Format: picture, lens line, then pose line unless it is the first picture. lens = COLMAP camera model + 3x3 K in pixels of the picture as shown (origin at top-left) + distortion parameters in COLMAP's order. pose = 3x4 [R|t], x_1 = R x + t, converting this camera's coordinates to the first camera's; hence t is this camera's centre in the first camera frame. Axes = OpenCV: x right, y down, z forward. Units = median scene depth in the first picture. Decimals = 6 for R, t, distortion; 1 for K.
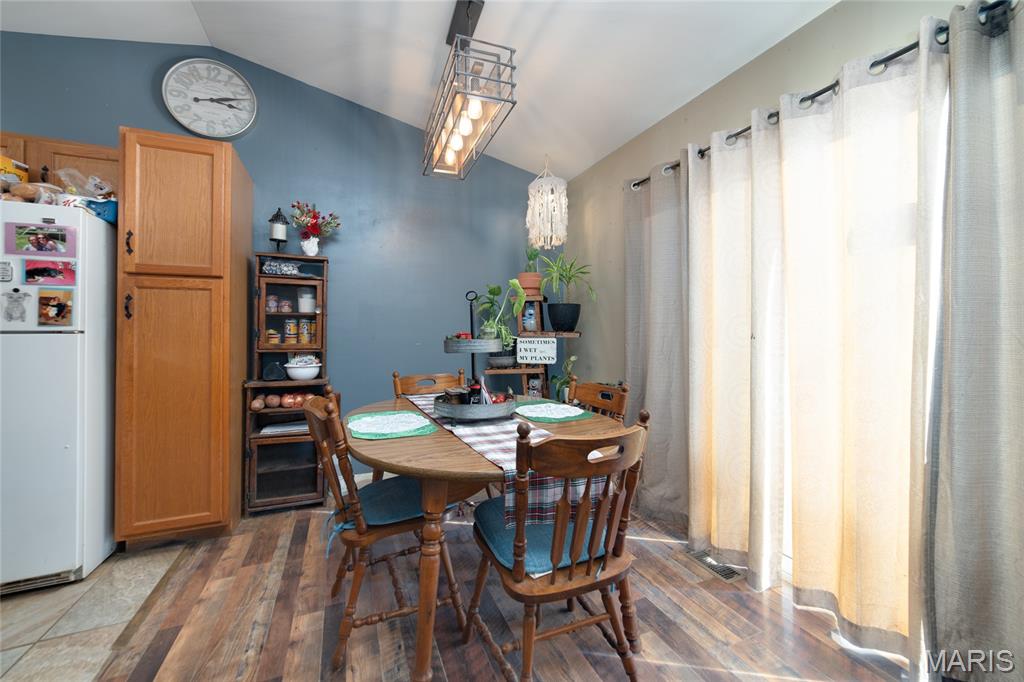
lens RADIAL K [[411.1, 0, 516.4], [0, 411.1, 328.0], [0, 0, 1]] dist [-0.033572, 0.016770]
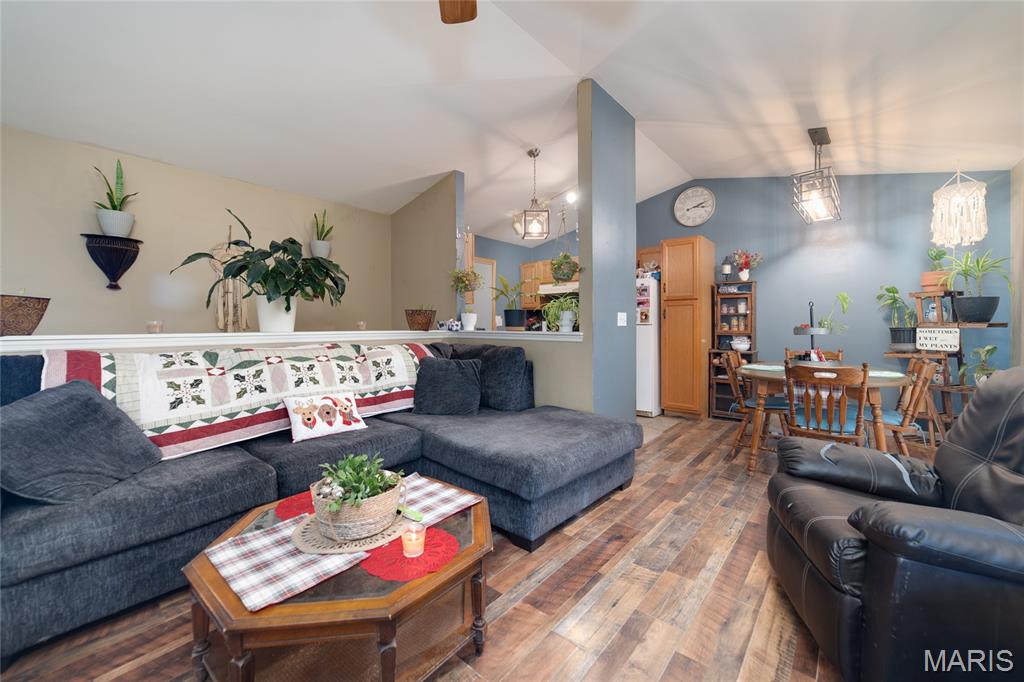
lens RADIAL K [[411.1, 0, 516.4], [0, 411.1, 328.0], [0, 0, 1]] dist [-0.033572, 0.016770]
pose [[0.460012, 0.005587, -0.887895, 0.606038], [0.015367, 0.999780, 0.014253, -0.012989], [0.887780, -0.020201, 0.459825, -0.685621]]
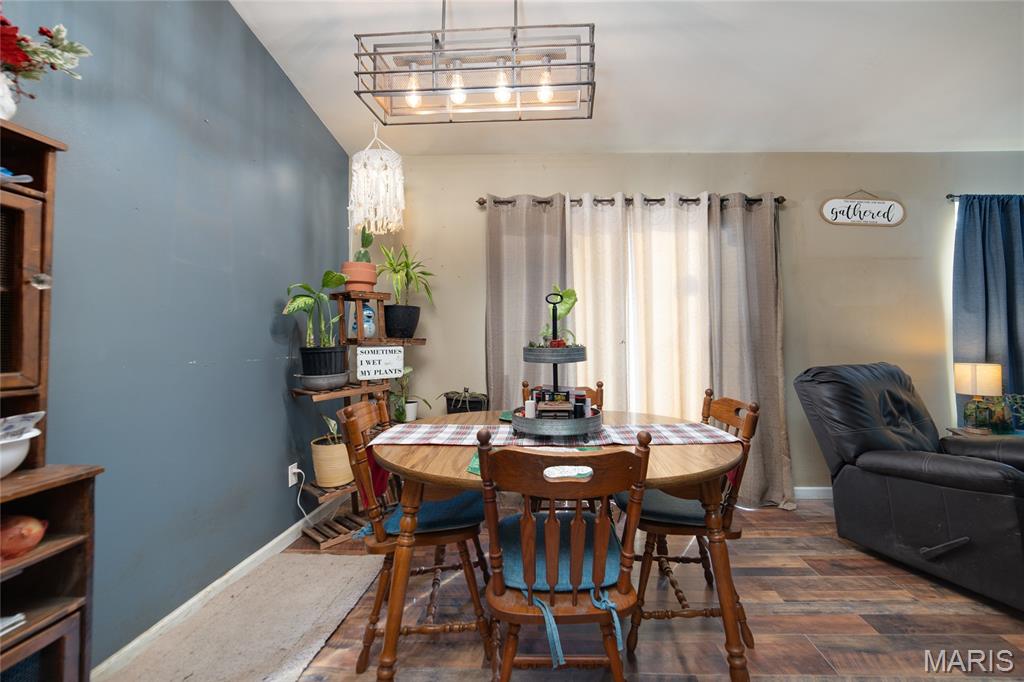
lens RADIAL K [[400.9, 0, 514.7], [0, 400.9, 342.1], [0, 0, 1]] dist [-0.022806, 0.009721]
pose [[0.420146, -0.001633, 0.907455, -0.636261], [-0.004980, 0.999979, 0.004106, 0.012826], [-0.907443, -0.006244, 0.420129, 0.516401]]
